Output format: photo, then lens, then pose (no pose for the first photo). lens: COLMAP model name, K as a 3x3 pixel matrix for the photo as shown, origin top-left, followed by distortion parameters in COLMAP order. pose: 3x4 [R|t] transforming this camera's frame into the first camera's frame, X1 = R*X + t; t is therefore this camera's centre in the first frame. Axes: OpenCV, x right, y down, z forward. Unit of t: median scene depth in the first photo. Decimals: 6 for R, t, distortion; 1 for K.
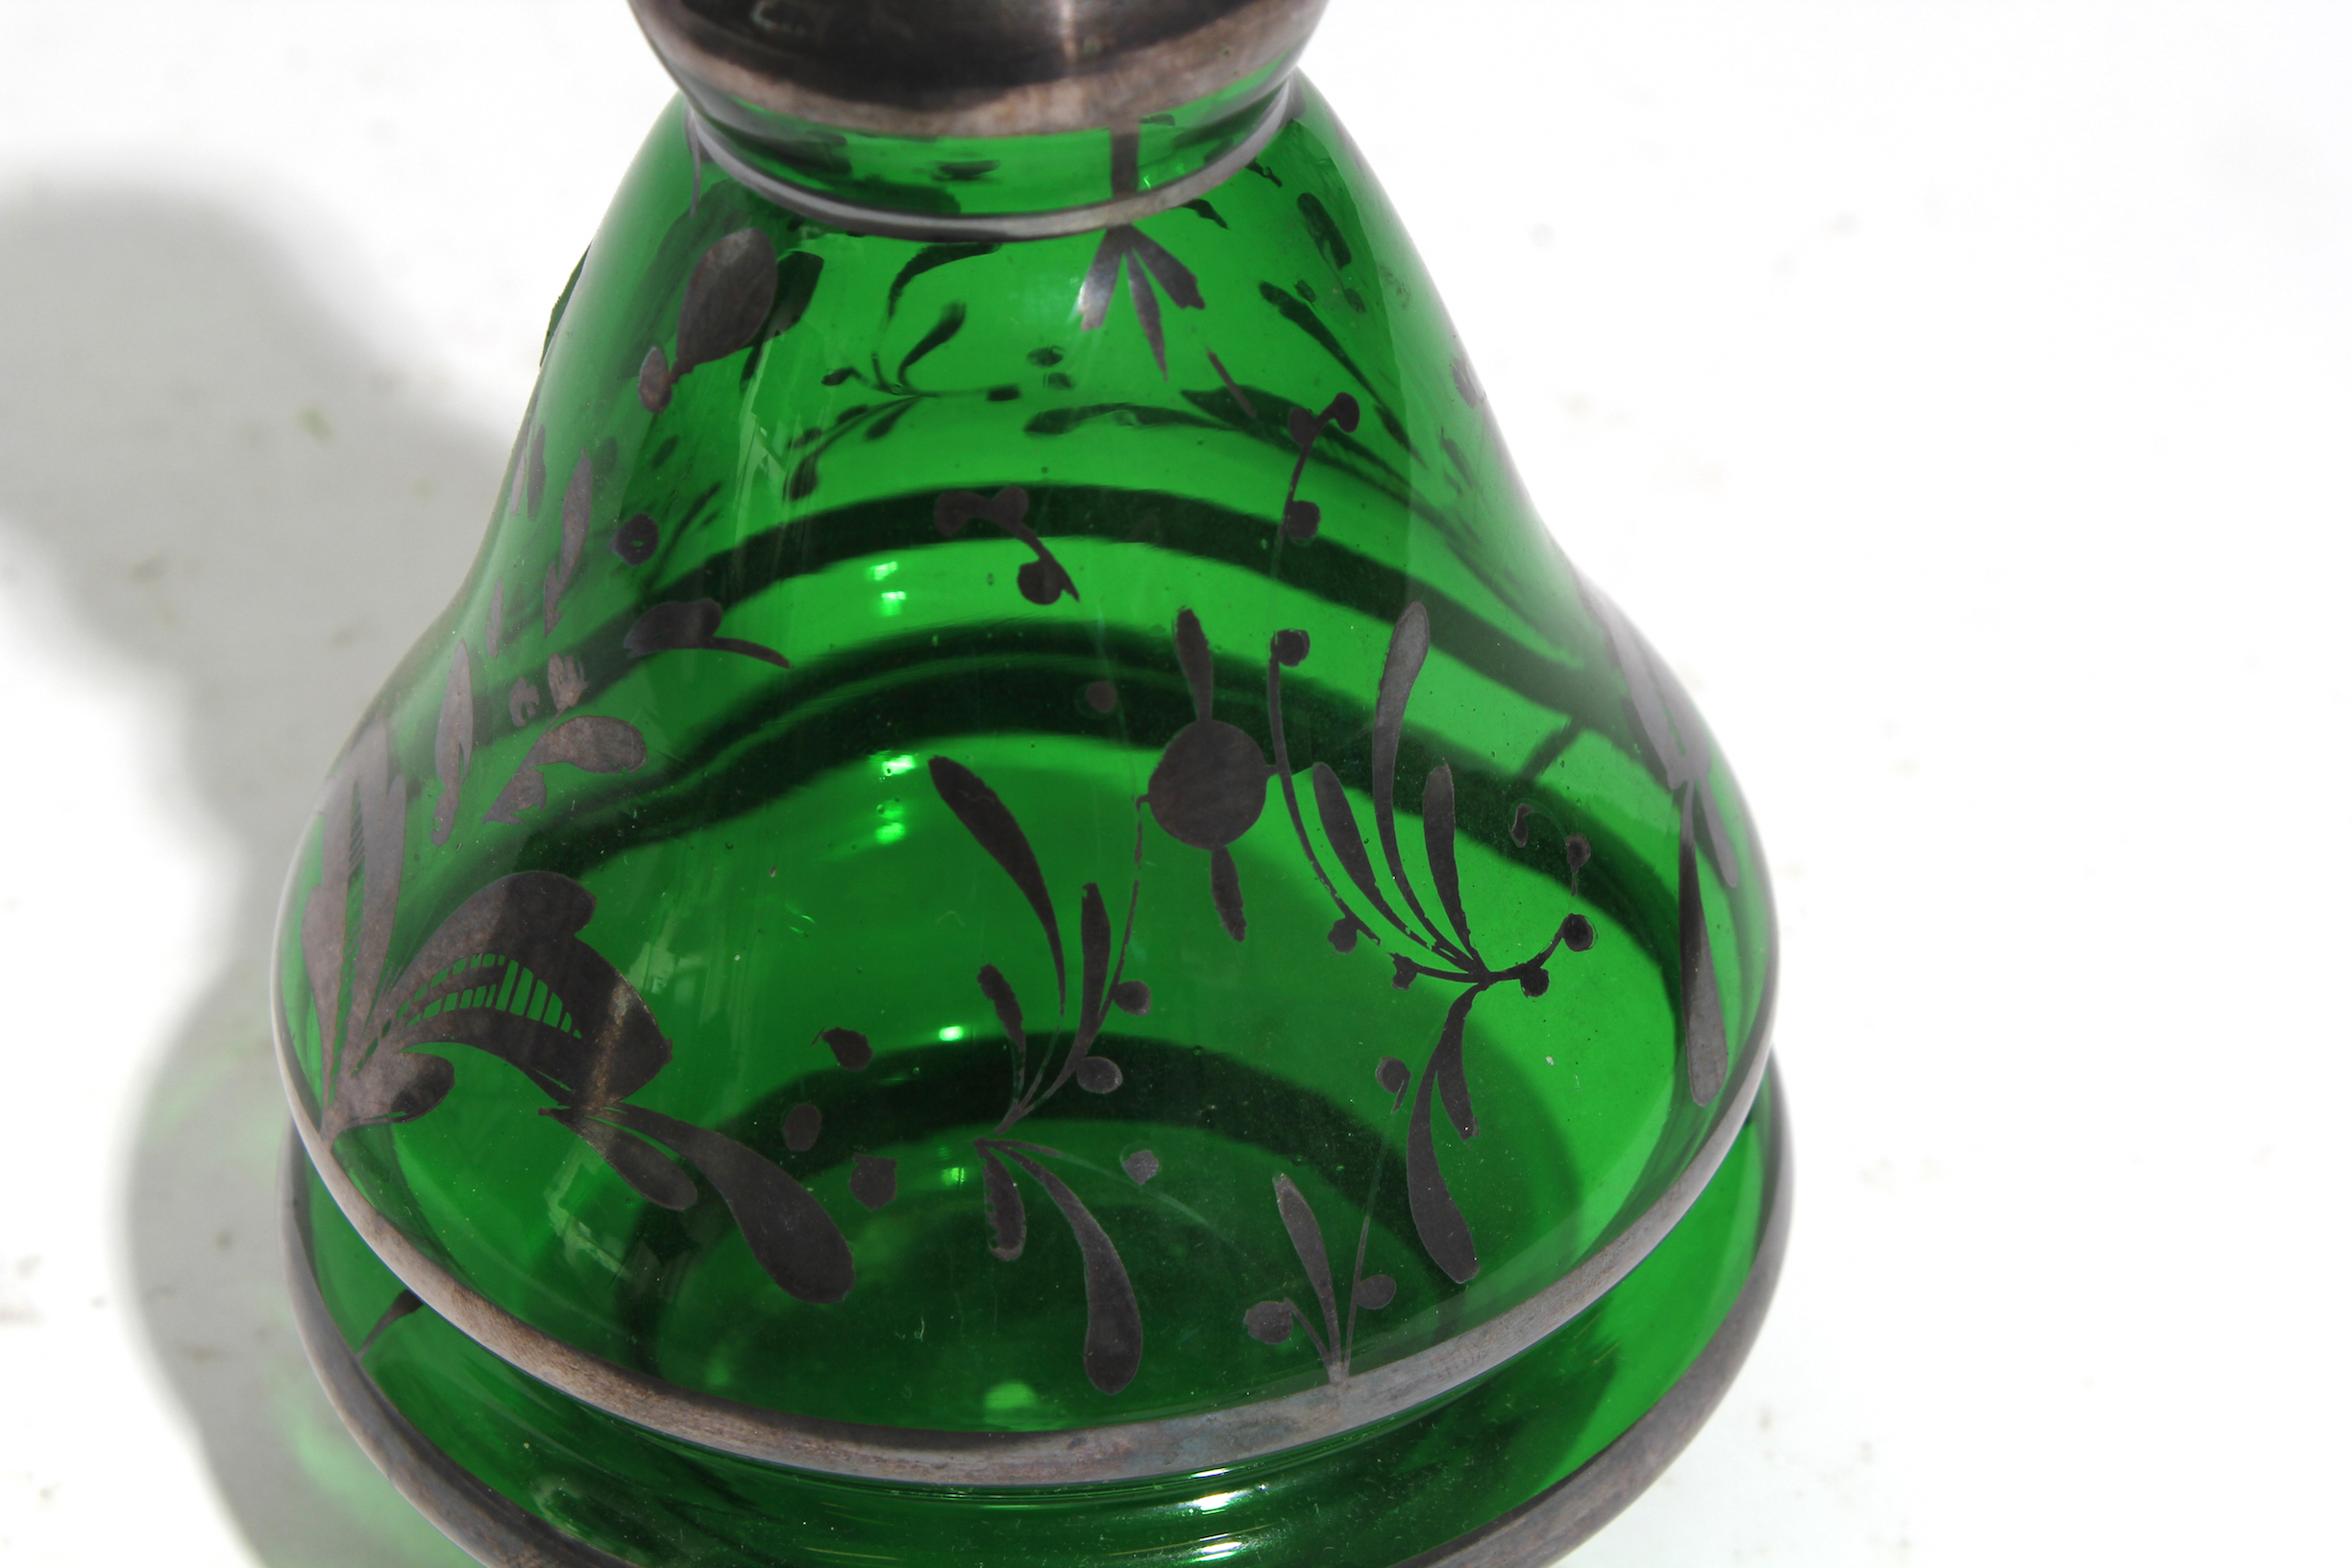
lens RADIAL K [[5646.1, 0, 1176.0], [0, 5646.1, 784.0], [0, 0, 1]] dist [0.012519, 0.387903]
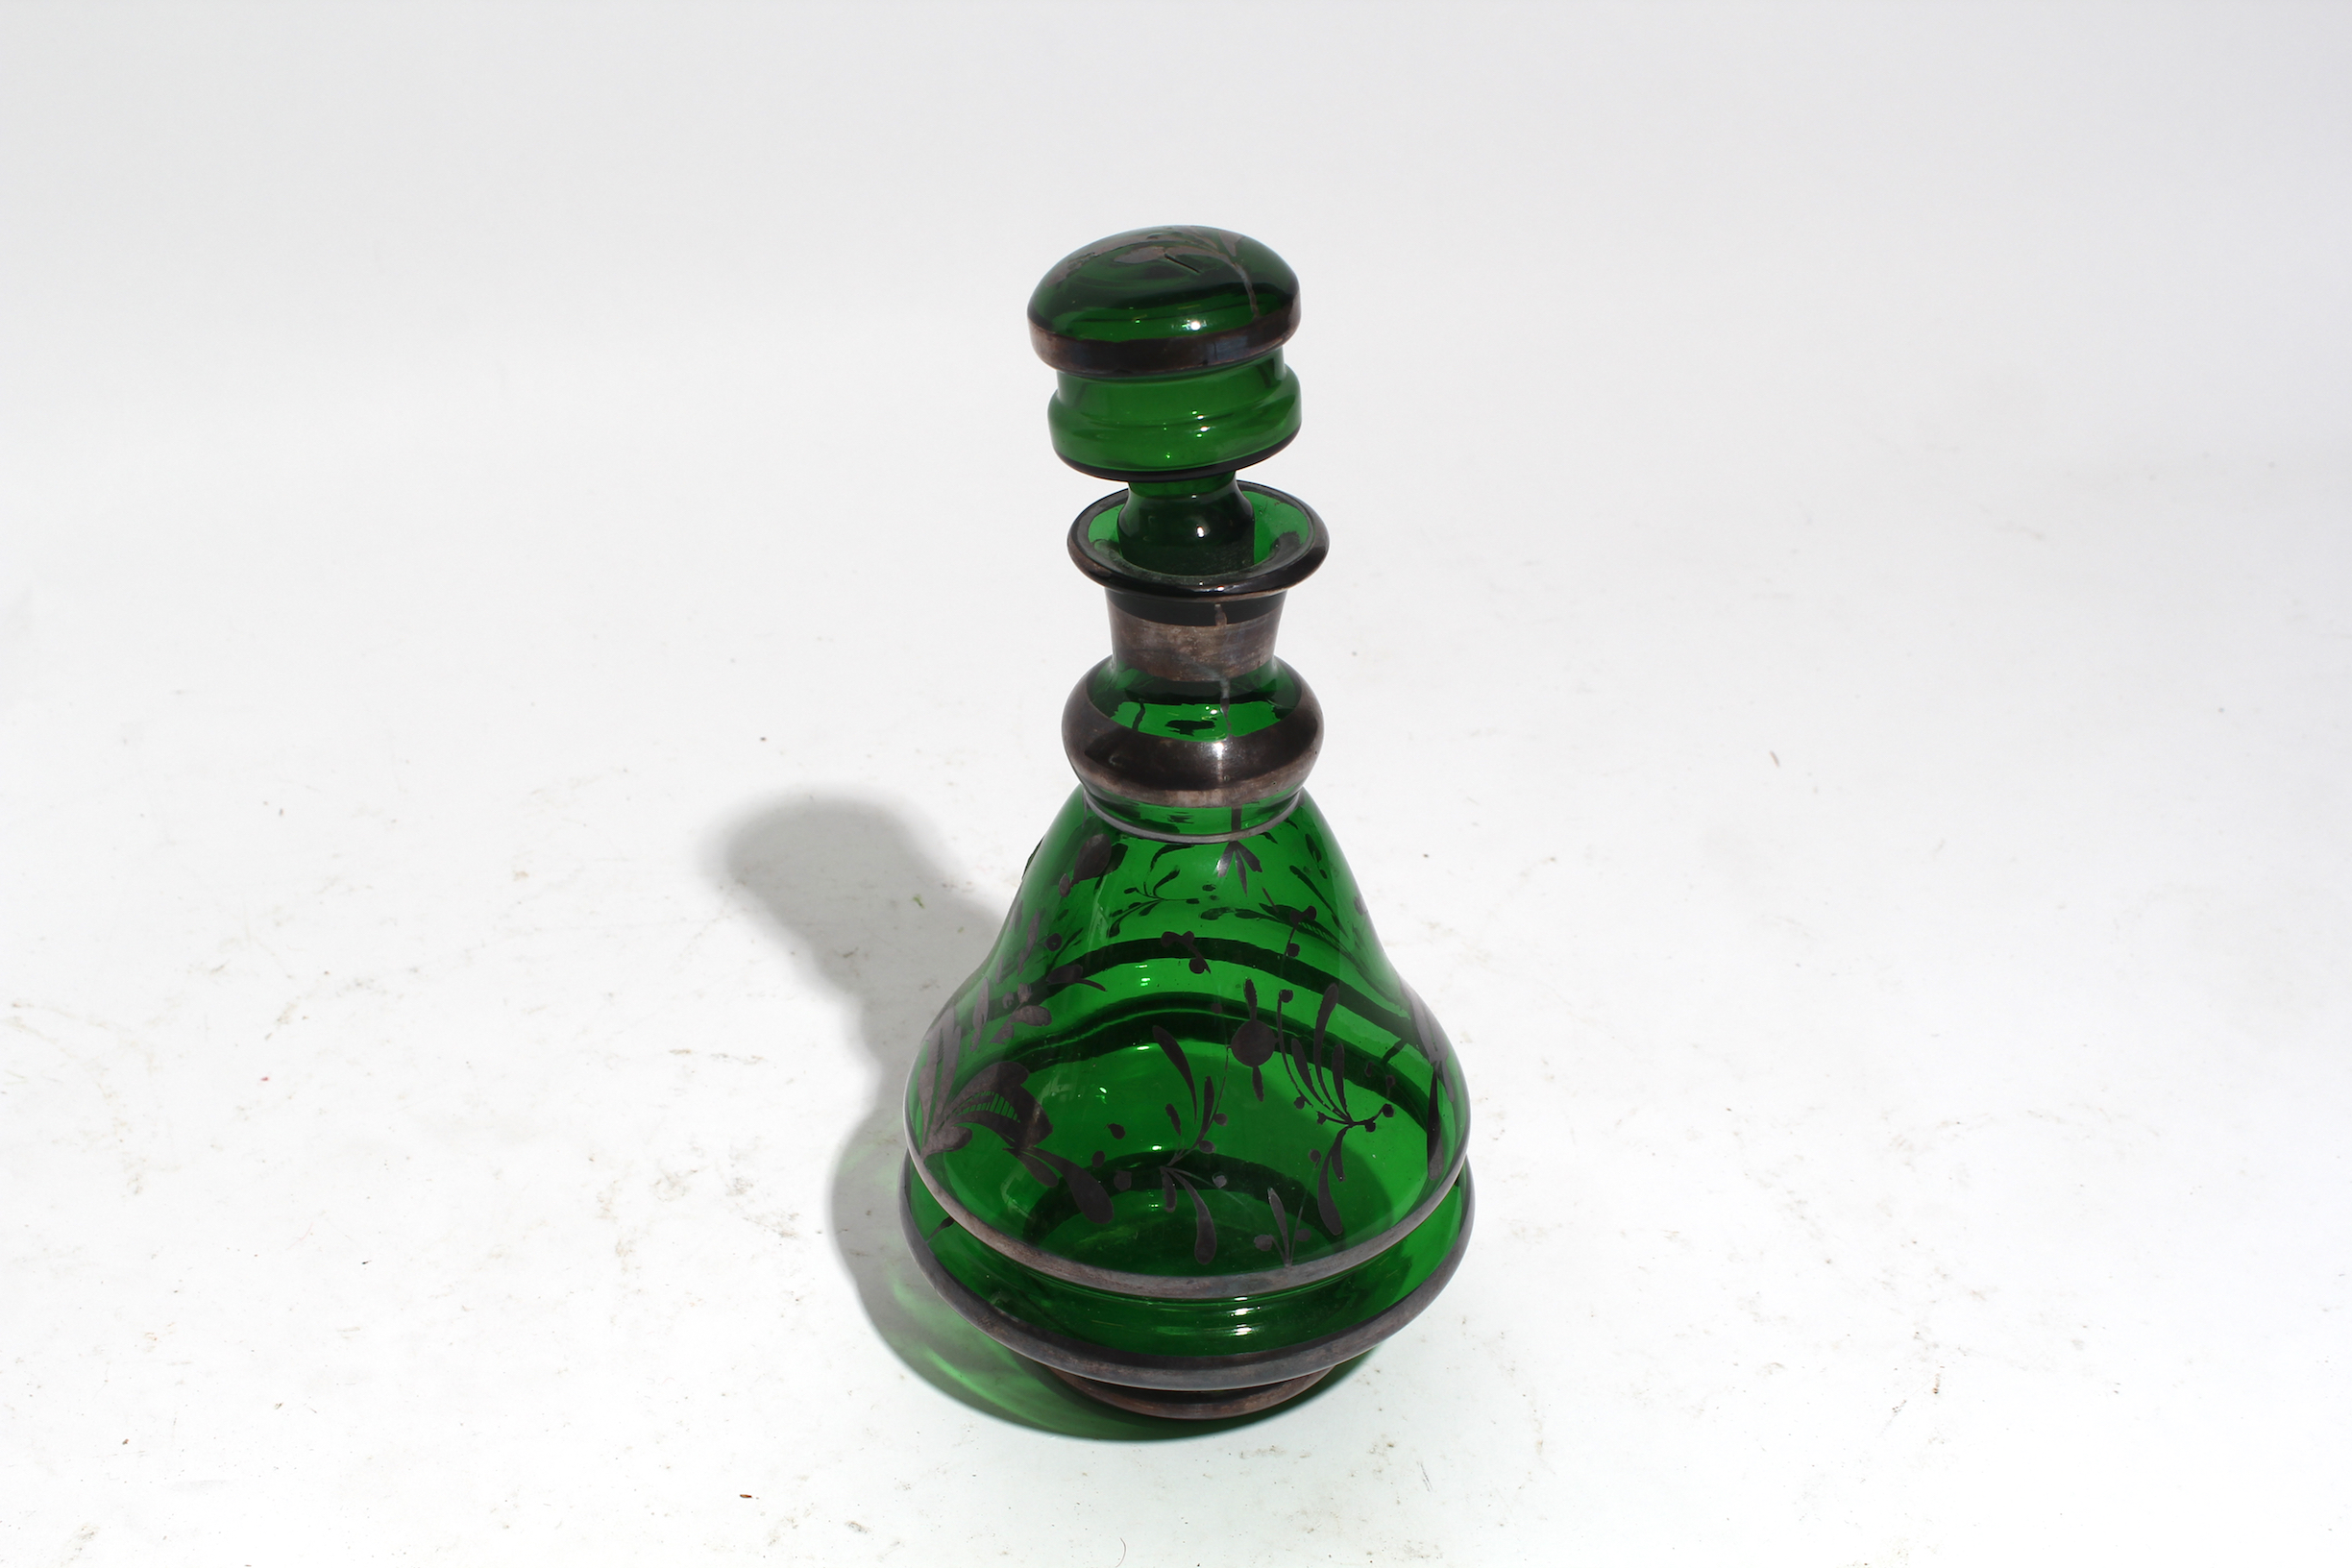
lens RADIAL K [[3218.1, 0, 1176.0], [0, 3218.1, 784.0], [0, 0, 1]] dist [-0.008056, -0.003140]
pose [[0.996889, 0.061635, -0.049121, 0.035493], [-0.066863, 0.991335, -0.113066, 0.051779], [0.041727, 0.115999, 0.992372, -0.548640]]
